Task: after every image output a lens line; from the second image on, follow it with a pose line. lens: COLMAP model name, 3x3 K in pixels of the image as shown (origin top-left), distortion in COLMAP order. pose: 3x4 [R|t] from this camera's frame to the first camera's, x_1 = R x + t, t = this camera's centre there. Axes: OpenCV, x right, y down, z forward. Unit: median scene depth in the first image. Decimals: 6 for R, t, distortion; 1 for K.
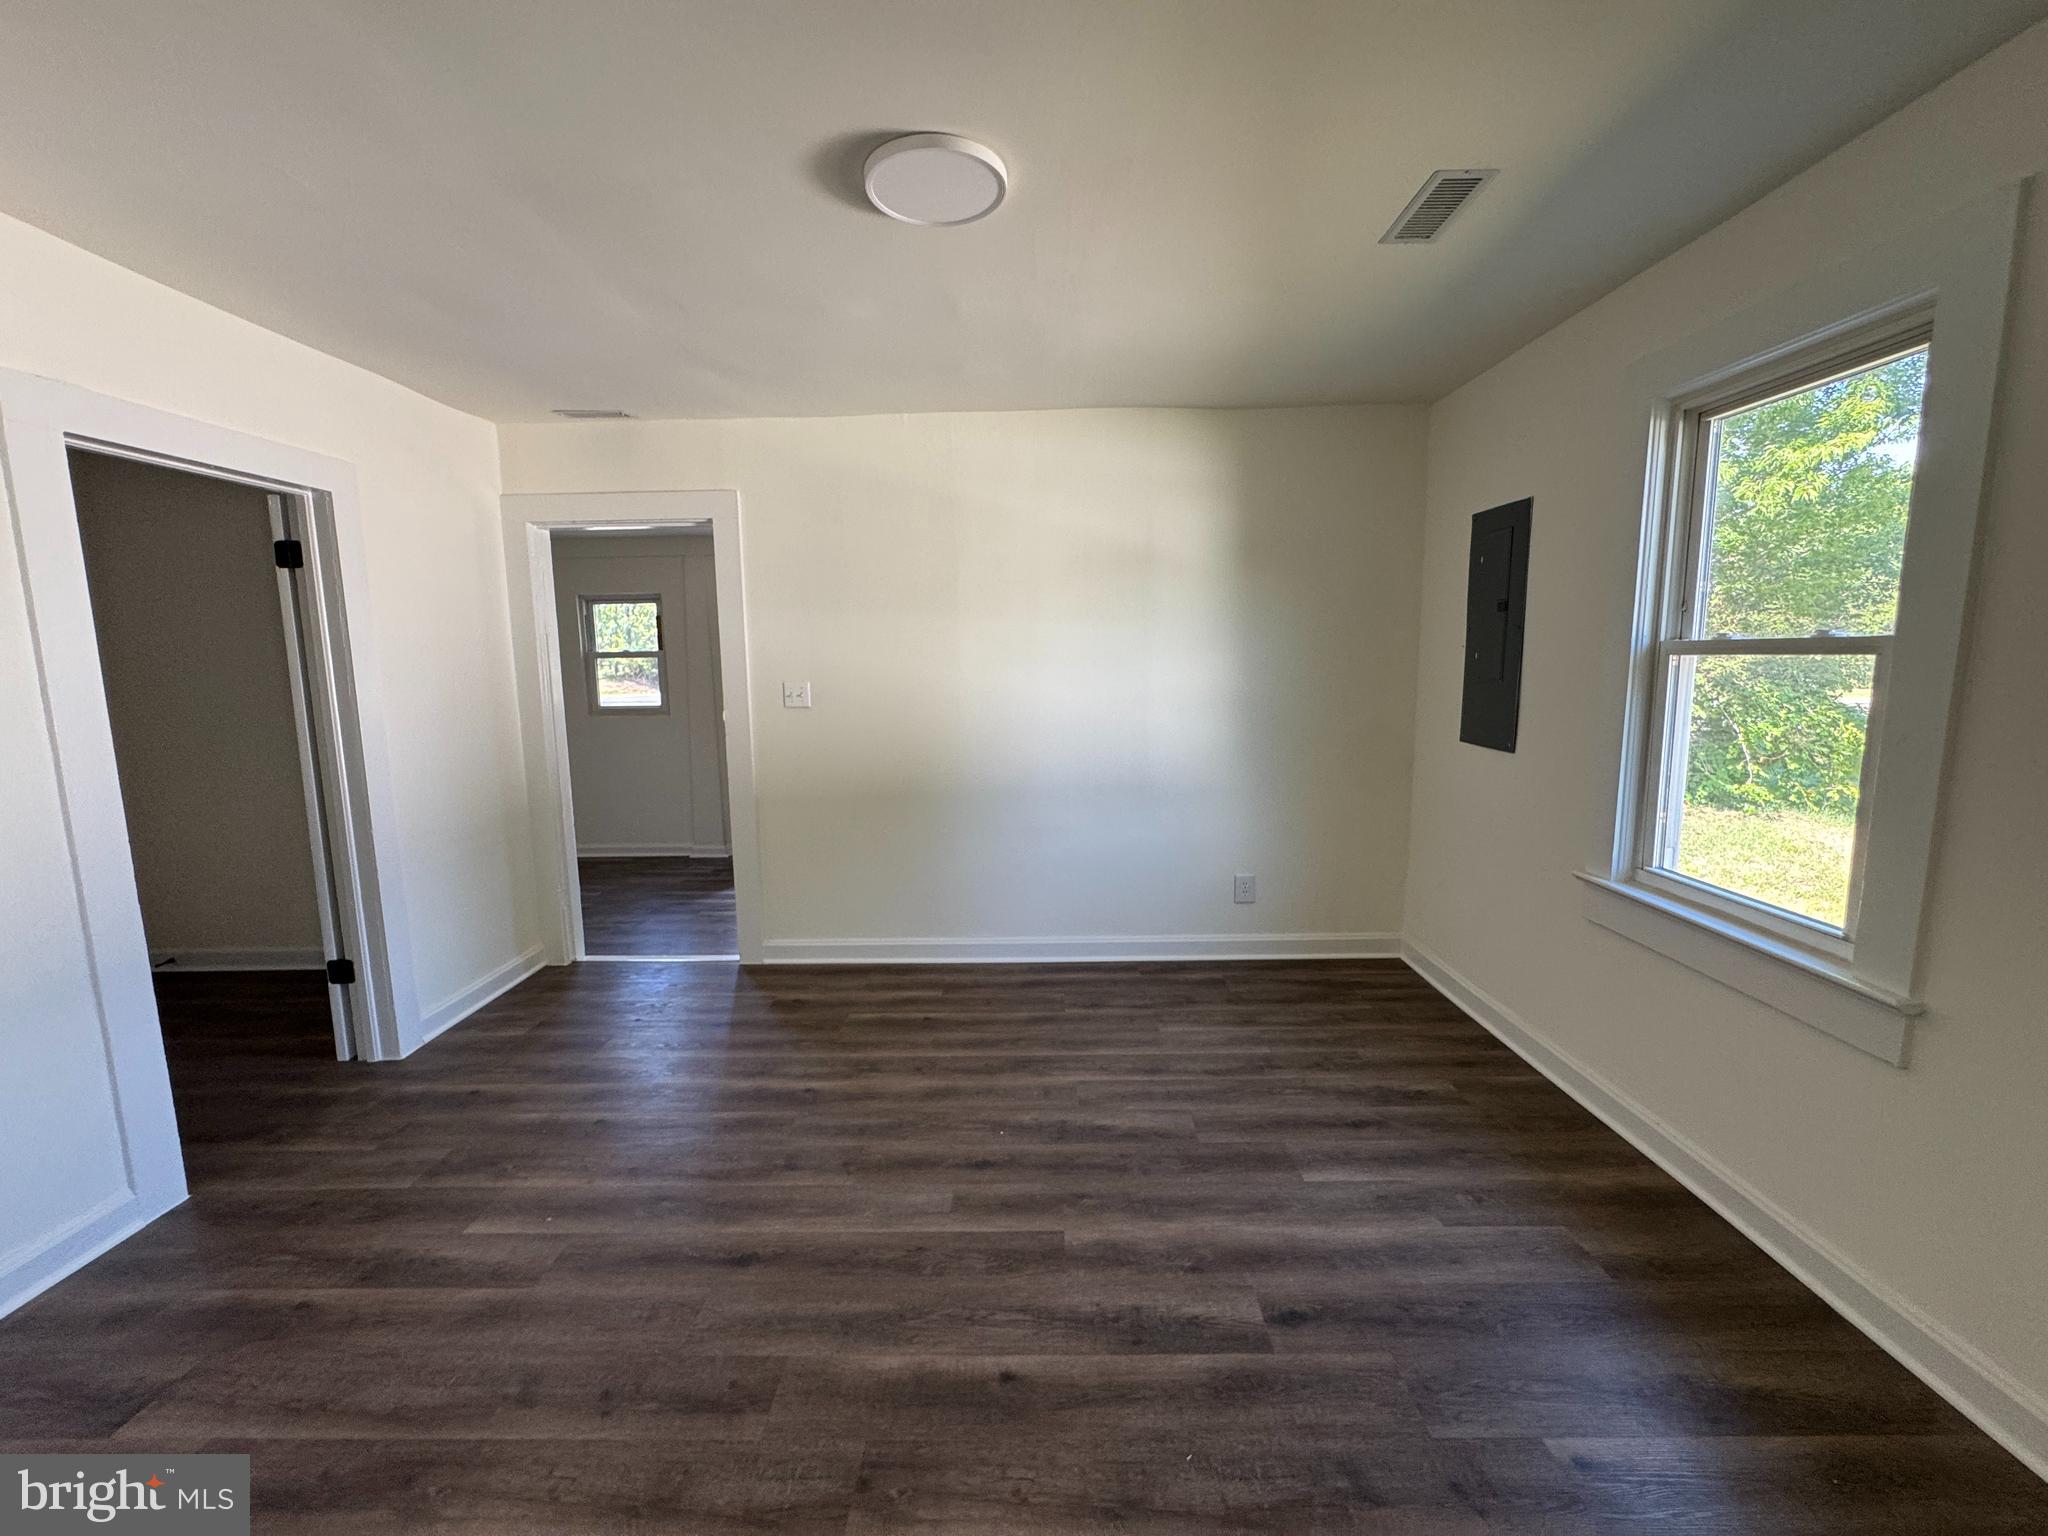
lens RADIAL K [[819.5, 0, 1035.1], [0, 819.5, 776.1], [0, 0, 1]] dist [-0.000995, -0.001722]
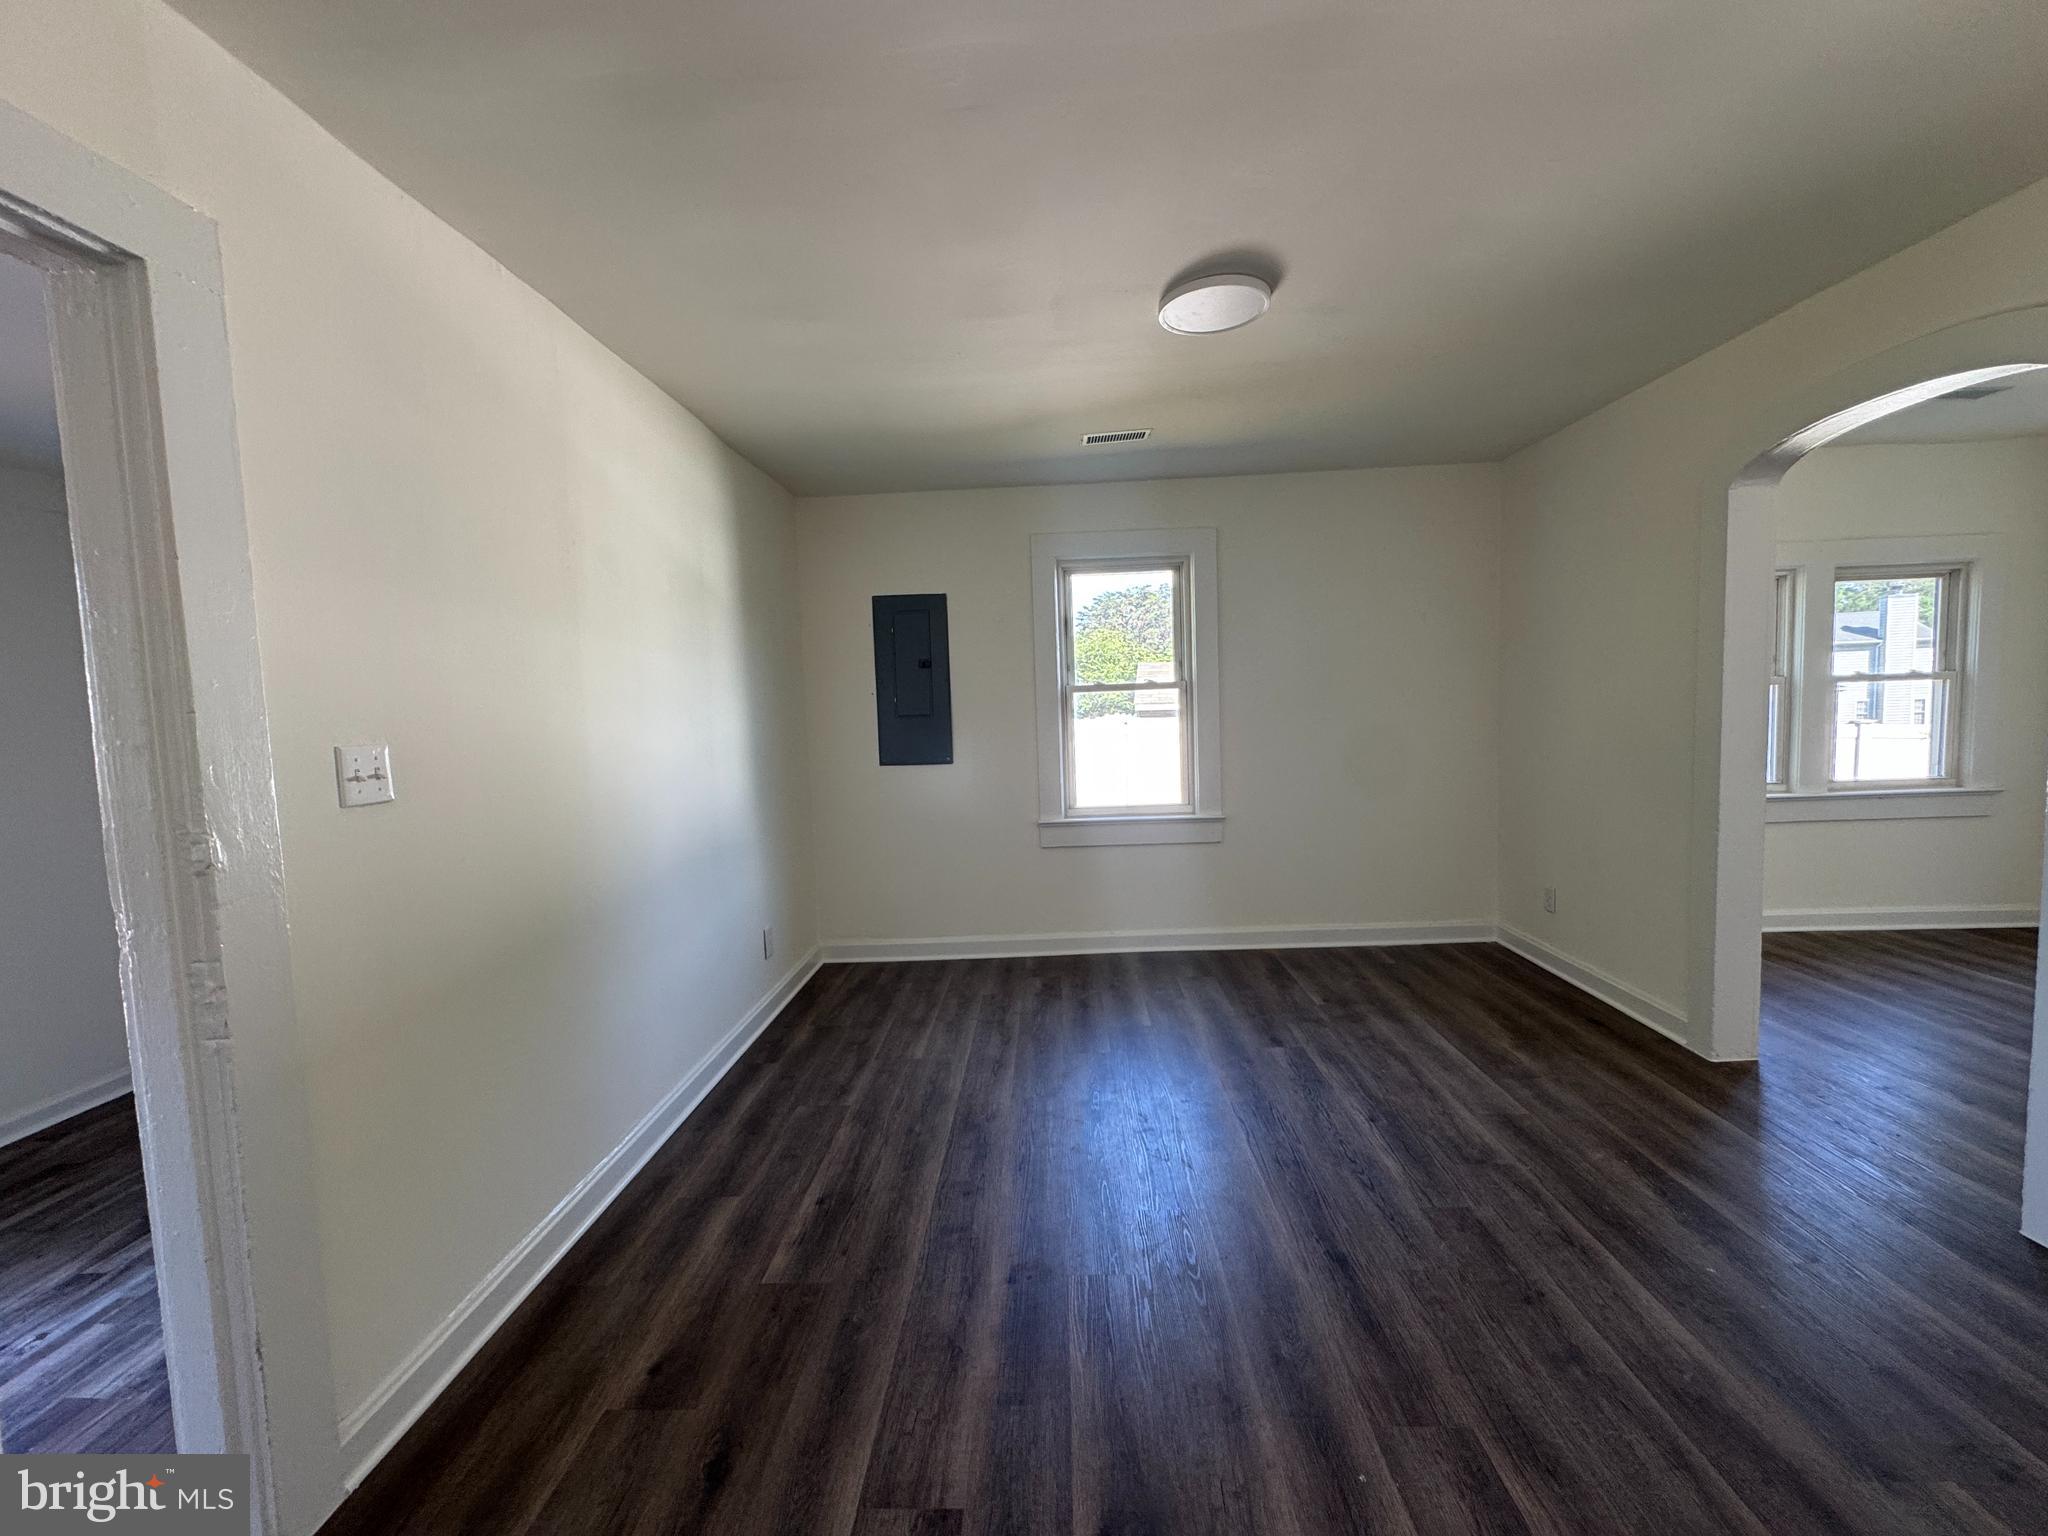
lens RADIAL K [[819.5, 0, 1022.7], [0, 819.5, 766.9], [0, 0, 1]] dist [-0.000995, -0.001722]
pose [[0.031415, -0.062496, 0.997551, -0.920620], [0.182992, 0.981534, 0.055729, -0.083973], [-0.982612, 0.180793, 0.042271, 0.853746]]
